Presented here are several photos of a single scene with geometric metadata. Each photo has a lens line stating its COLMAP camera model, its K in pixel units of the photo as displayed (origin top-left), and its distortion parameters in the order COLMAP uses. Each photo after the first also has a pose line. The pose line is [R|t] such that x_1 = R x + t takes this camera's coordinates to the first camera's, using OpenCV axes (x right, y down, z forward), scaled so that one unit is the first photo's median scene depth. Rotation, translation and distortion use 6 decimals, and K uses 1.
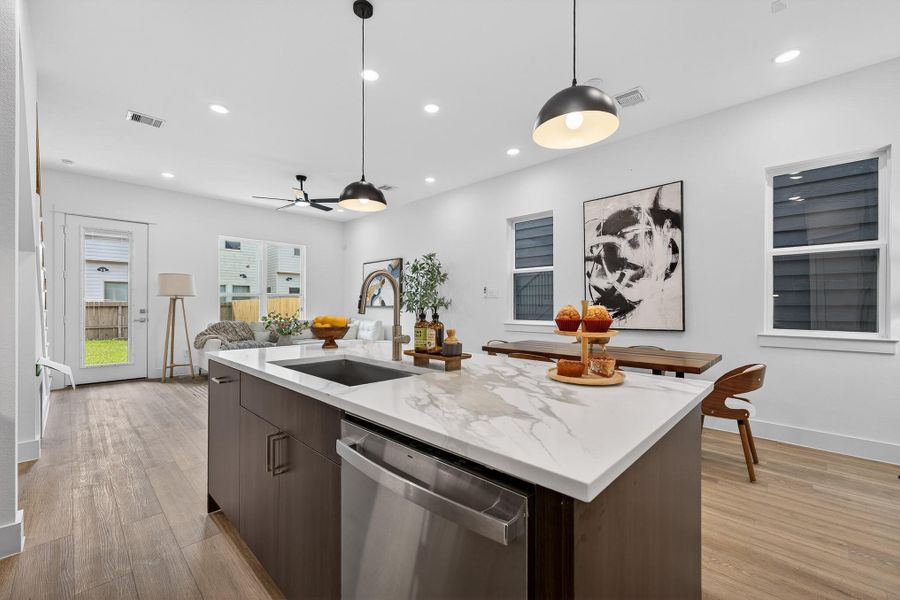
lens RADIAL K [[369.5, 0, 448.1], [0, 369.5, 302.1], [0, 0, 1]] dist [-0.001344, -0.000127]
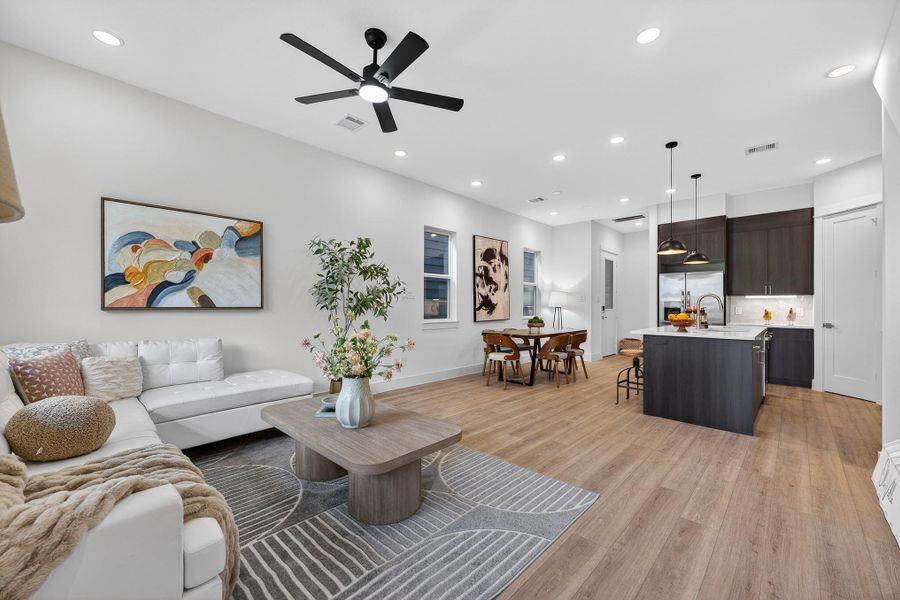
lens RADIAL K [[358.8, 0, 448.4], [0, 358.8, 302.7], [0, 0, 1]] dist [-0.010803, 0.007867]
pose [[0.000279, 0.006505, 0.999979, -1.076711], [-0.012675, 0.999899, -0.006501, 0.006401], [-0.999920, -0.012673, 0.000361, 1.135349]]
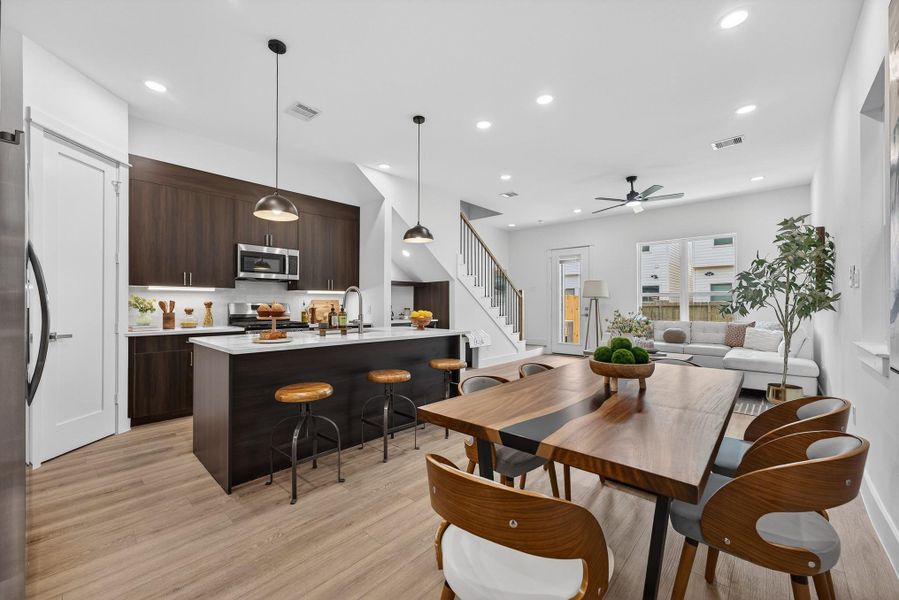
lens RADIAL K [[358.4, 0, 447.9], [0, 358.4, 302.7], [0, 0, 1]] dist [-0.010803, 0.007867]
pose [[0.023488, -0.005642, -0.999708, 0.716732], [0.008701, 0.999947, -0.005439, 0.006427], [0.999686, -0.008571, 0.023536, 0.589374]]
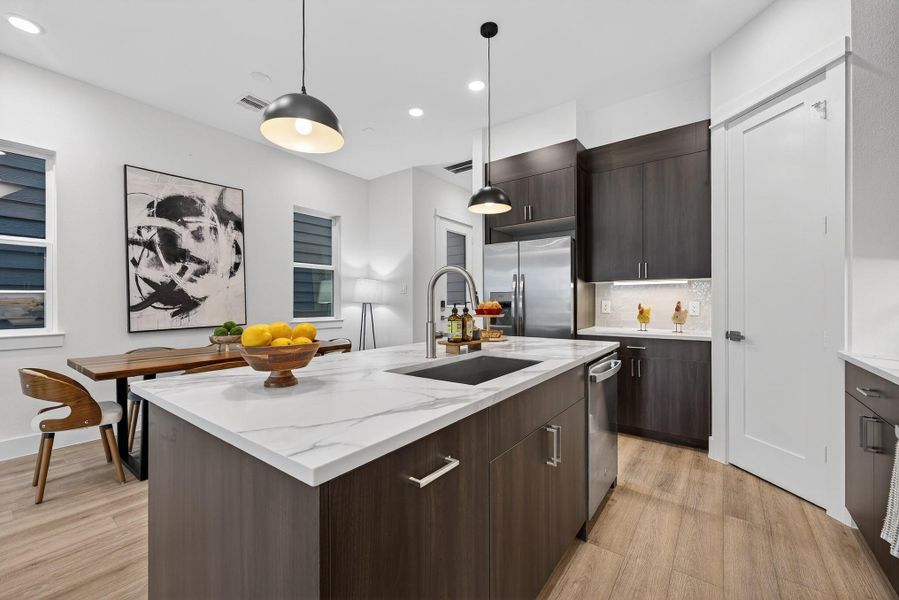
lens RADIAL K [[363.6, 0, 446.3], [0, 363.6, 301.4], [0, 0, 1]] dist [-0.000343, -0.000385]
pose [[-0.119180, -0.001289, 0.992872, -0.458548], [-0.005944, 0.999982, 0.000585, 0.002872], [-0.992855, -0.005832, -0.119186, 0.452553]]
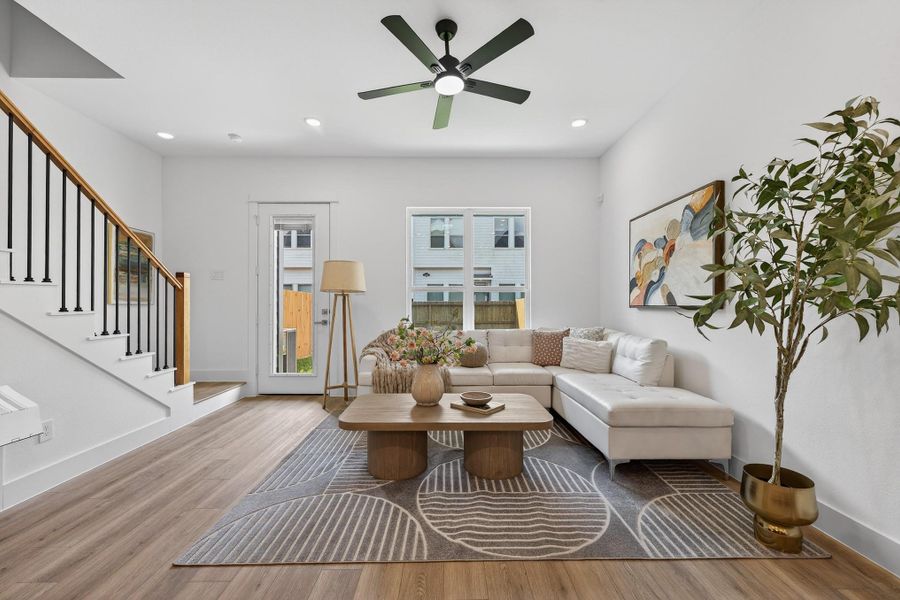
lens RADIAL K [[365.0, 0, 452.1], [0, 365.0, 298.9], [0, 0, 1]] dist [0.014996, 0.000024]
pose [[0.704583, -0.010345, -0.709546, -0.085125], [0.007096, 0.999946, -0.007533, 0.006519], [0.709586, 0.000273, 0.704619, 0.855293]]
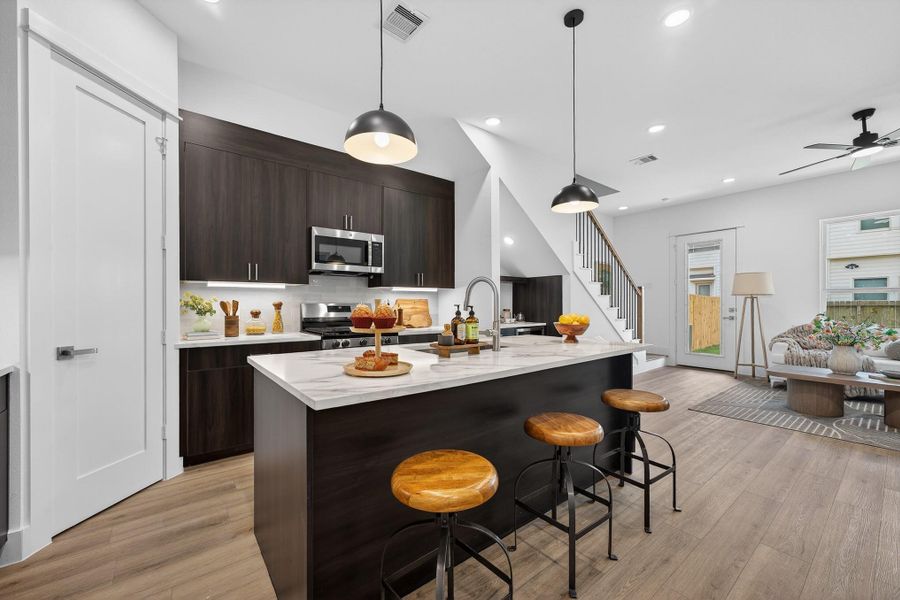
lens RADIAL K [[359.9, 0, 447.2], [0, 359.9, 304.9], [0, 0, 1]] dist [-0.008432, 0.007200]
pose [[-0.134531, 0.000516, -0.990909, 0.444022], [0.009337, 0.999956, -0.000747, 0.003676], [0.990865, -0.009352, -0.134530, 0.423964]]
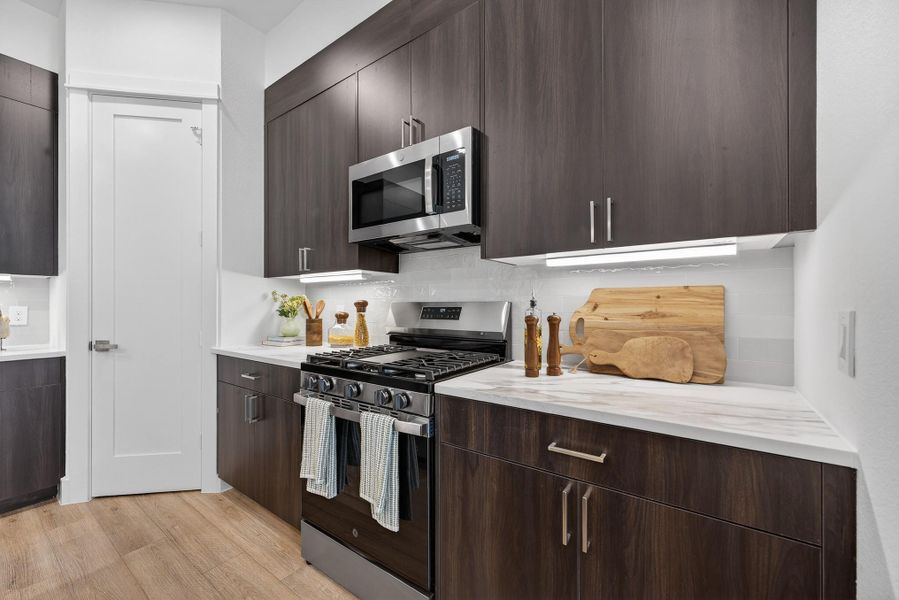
lens RADIAL K [[363.6, 0, 446.3], [0, 363.6, 301.4], [0, 0, 1]] dist [-0.000343, -0.000385]
pose [[-0.990913, 0.000098, -0.134508, -0.336172], [0.001856, 0.999914, -0.012945, 0.001976], [0.134495, -0.013077, -0.990828, 0.486216]]
